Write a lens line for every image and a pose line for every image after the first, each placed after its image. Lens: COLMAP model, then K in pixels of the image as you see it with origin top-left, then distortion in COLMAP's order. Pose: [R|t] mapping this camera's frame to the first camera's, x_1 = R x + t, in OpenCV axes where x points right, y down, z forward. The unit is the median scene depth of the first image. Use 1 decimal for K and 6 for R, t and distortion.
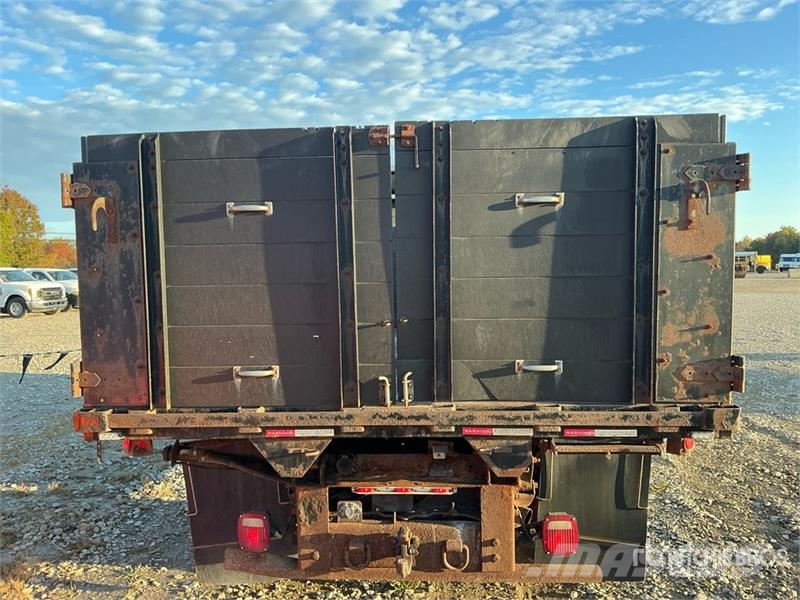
lens RADIAL K [[678.0, 0, 400.0], [0, 678.0, 300.0], [0, 0, 1]] dist [0.066543, -0.175859]
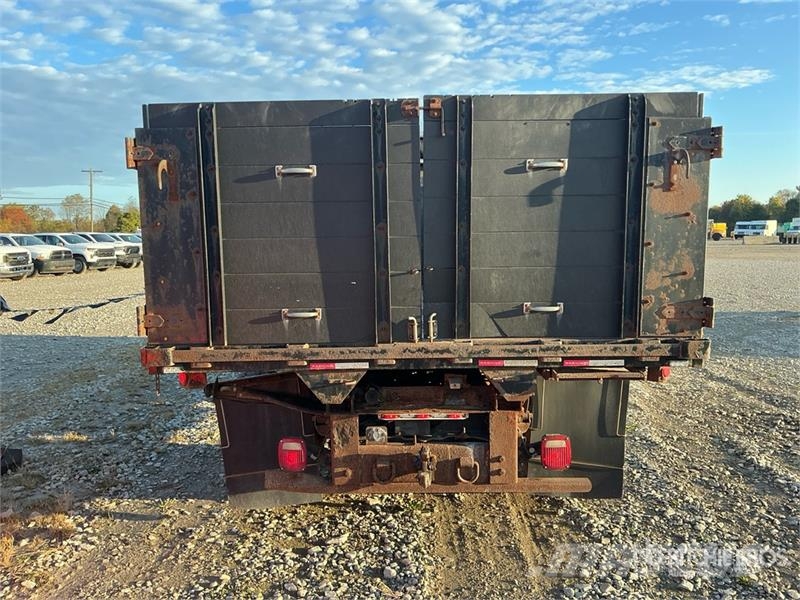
lens RADIAL K [[679.5, 0, 398.8], [0, 679.5, 303.5], [0, 0, 1]] dist [0.040443, -0.089191]
pose [[0.998577, -0.003433, 0.053225, -0.108510], [0.000597, 0.998584, 0.053201, 0.027371], [-0.053332, -0.053094, 0.997164, -0.161866]]
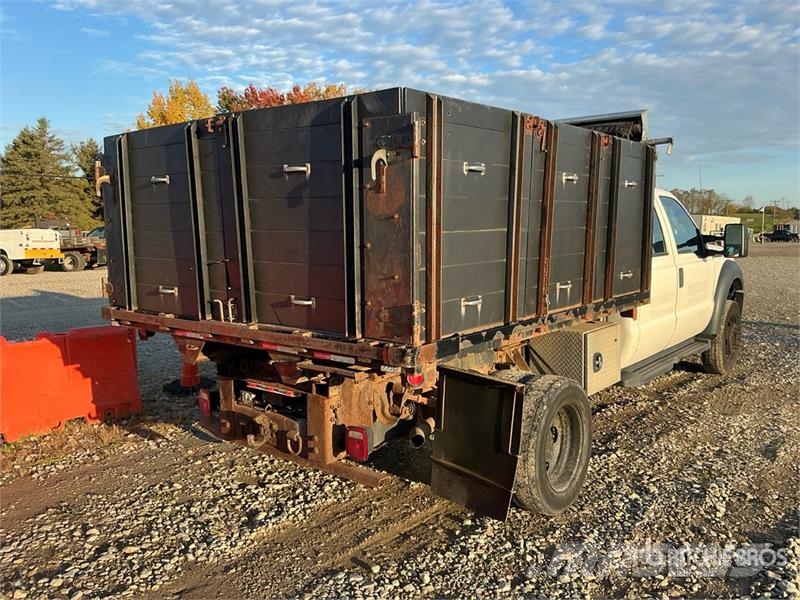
lens RADIAL K [[679.5, 0, 398.8], [0, 679.5, 303.5], [0, 0, 1]] dist [0.040443, -0.089191]
pose [[0.817673, 0.083210, -0.569637, 1.075622], [-0.043787, 0.995622, 0.082583, -0.011423], [0.574015, -0.042583, 0.817737, 0.061006]]
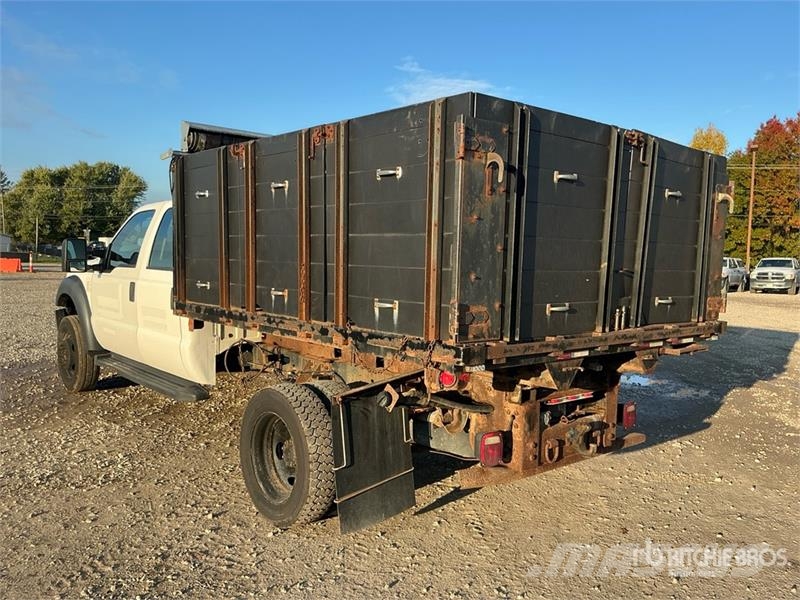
lens RADIAL K [[679.5, 0, 398.8], [0, 679.5, 303.5], [0, 0, 1]] dist [0.040443, -0.089191]
pose [[0.722492, -0.011652, 0.691281, -1.305574], [0.002901, 0.999900, 0.013821, 0.079472], [-0.691373, -0.007980, 0.722454, 0.294324]]
